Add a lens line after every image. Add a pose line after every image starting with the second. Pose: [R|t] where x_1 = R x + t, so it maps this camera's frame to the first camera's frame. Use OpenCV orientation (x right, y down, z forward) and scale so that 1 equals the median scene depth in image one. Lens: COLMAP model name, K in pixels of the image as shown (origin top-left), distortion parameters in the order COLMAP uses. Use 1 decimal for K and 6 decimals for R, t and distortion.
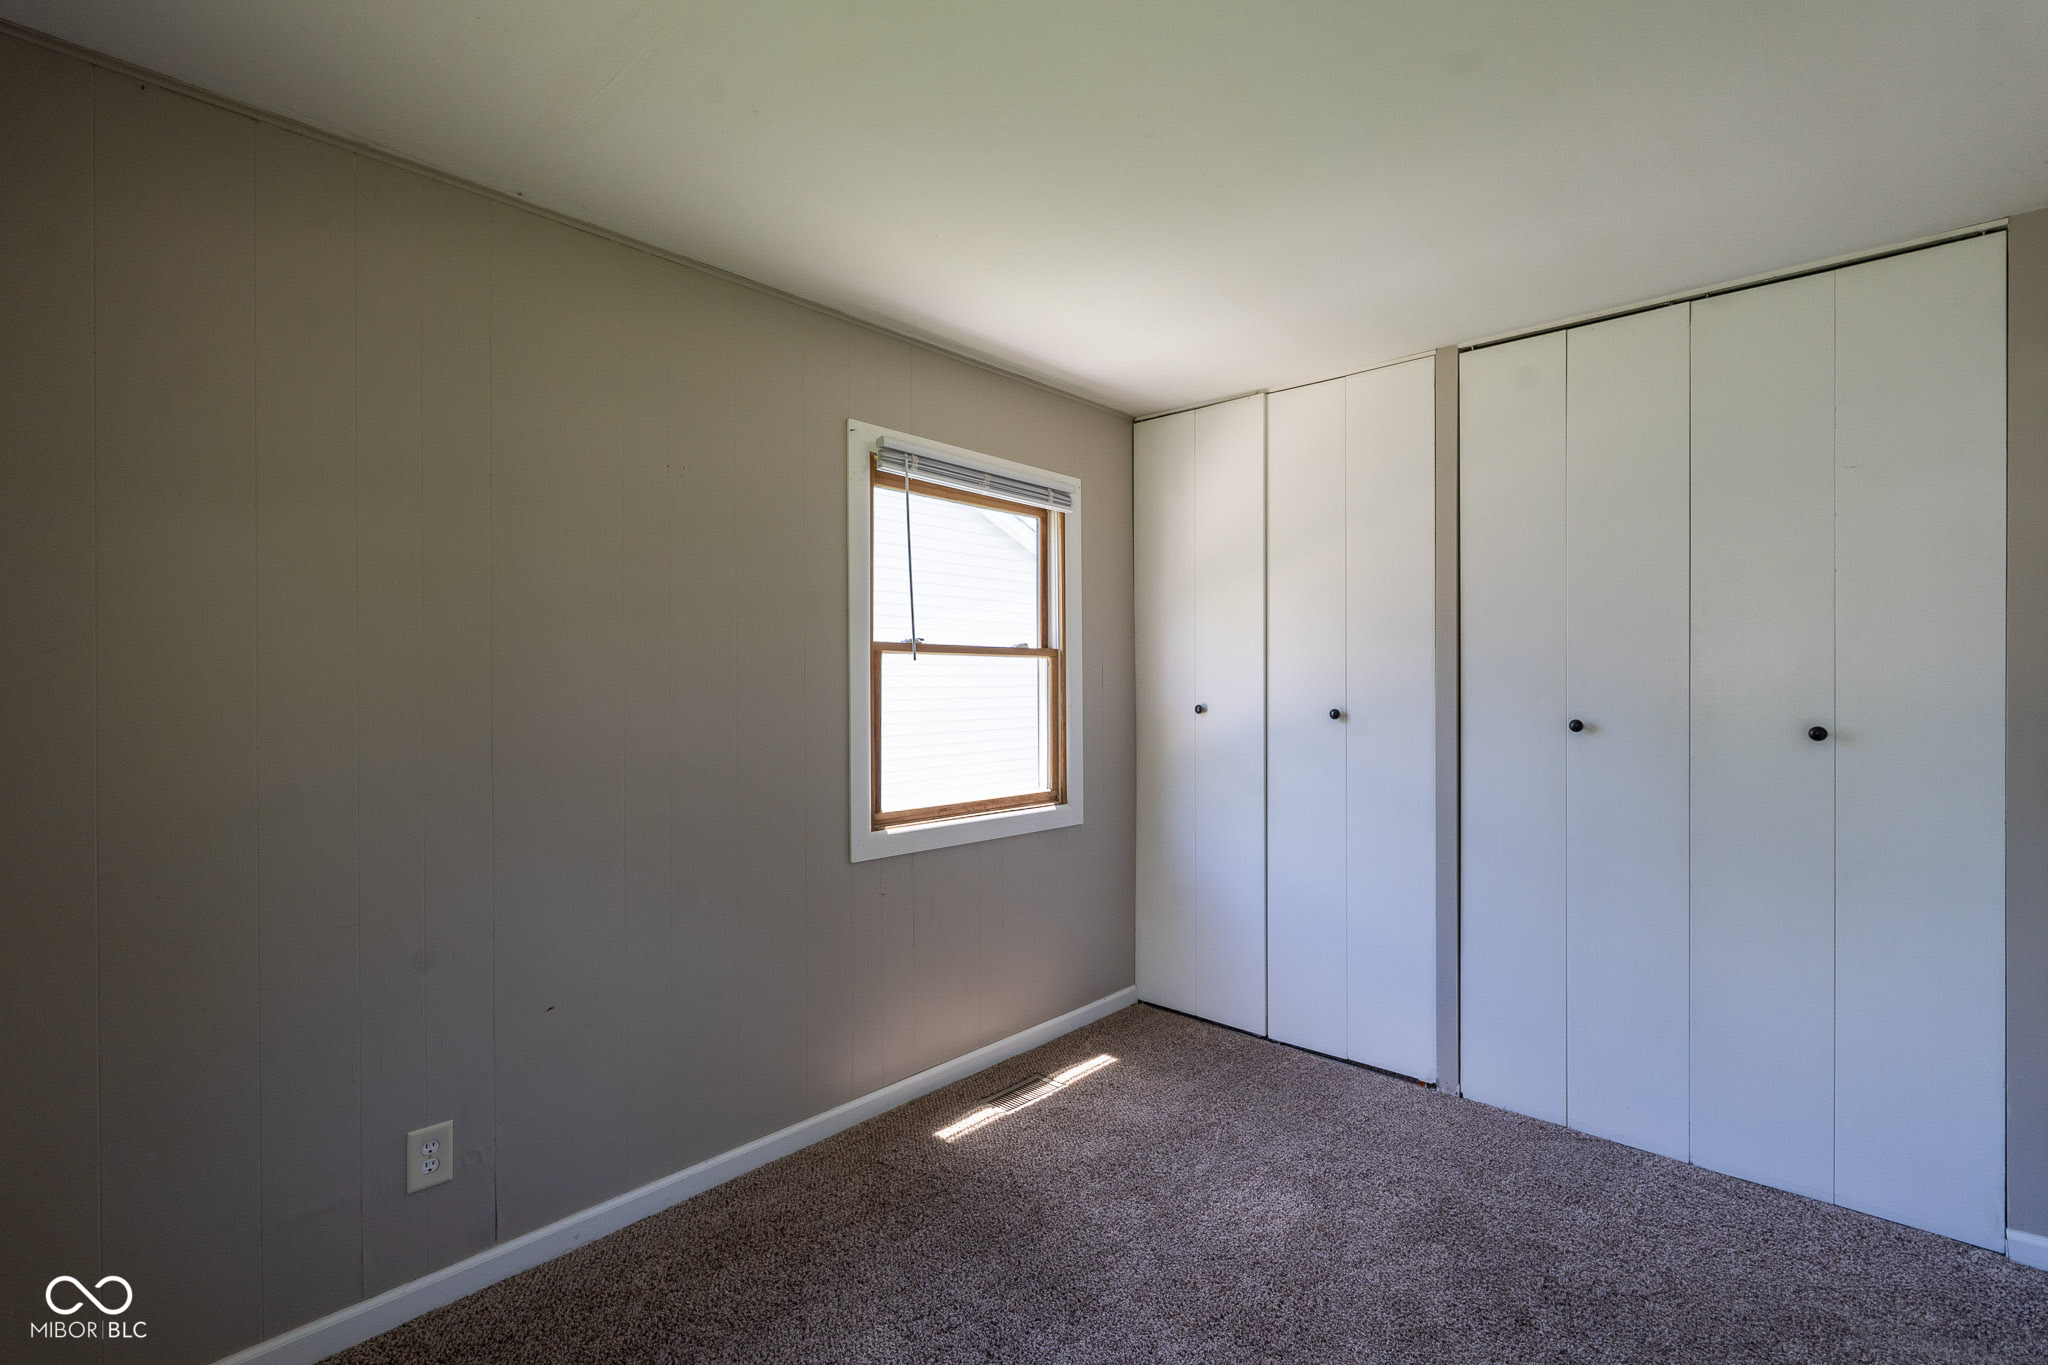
lens RADIAL K [[945.5, 0, 1024.0], [0, 945.5, 682.5], [0, 0, 1]] dist [-0.001316, -0.001076]
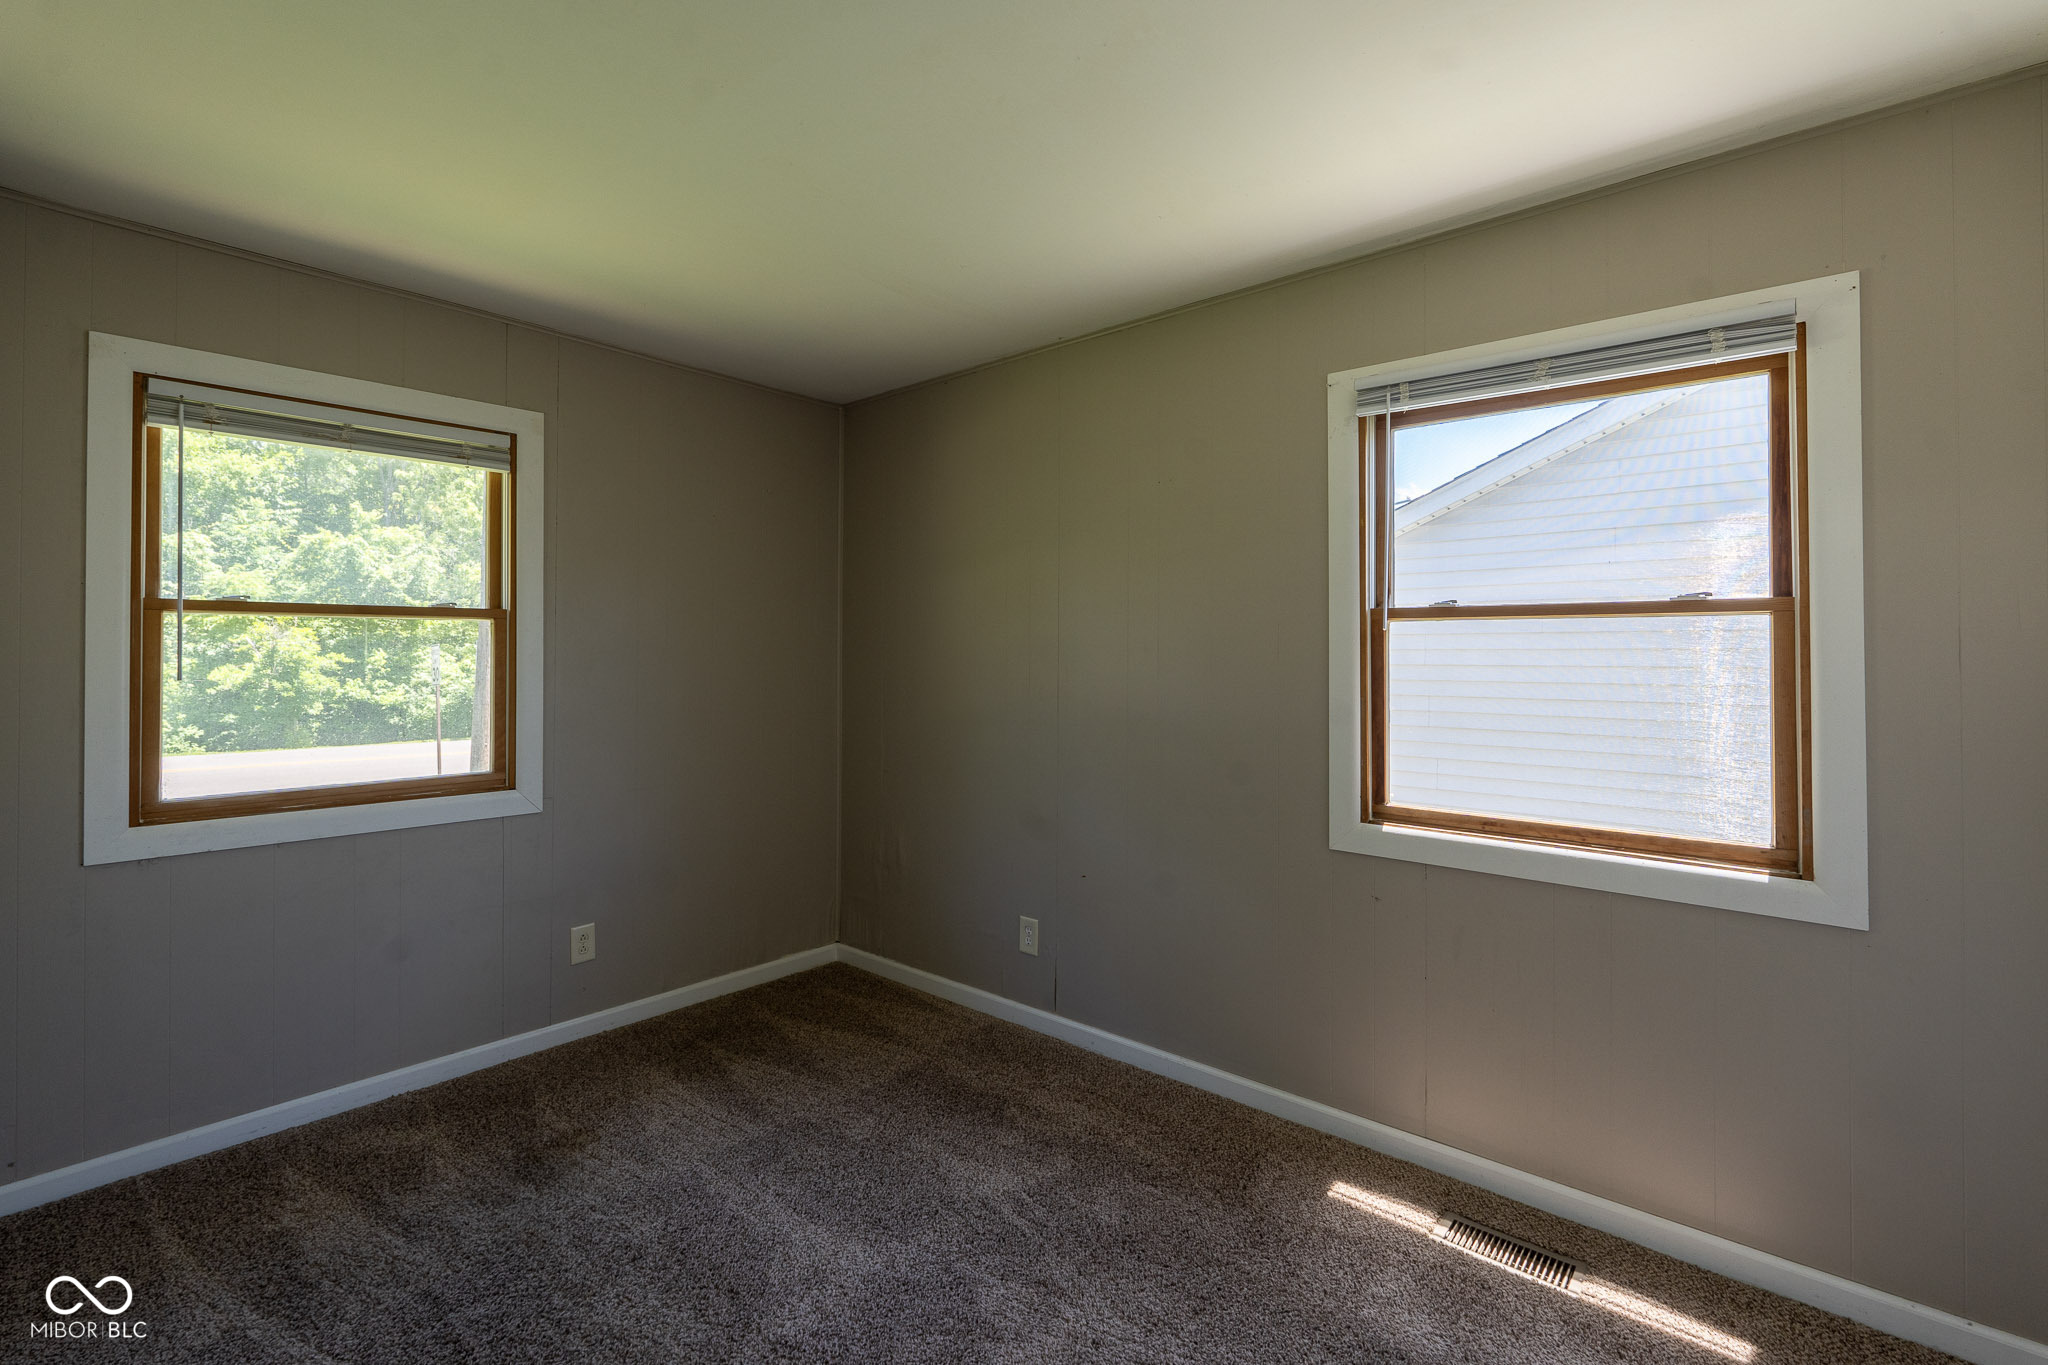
lens RADIAL K [[959.9, 0, 1036.9], [0, 959.9, 635.1], [0, 0, 1]] dist [-0.002618, -0.000613]
pose [[0.014827, -0.013021, -0.999805, 0.711570], [-0.004127, 0.999906, -0.013083, -0.004955], [0.999882, 0.004320, 0.014772, 0.653937]]
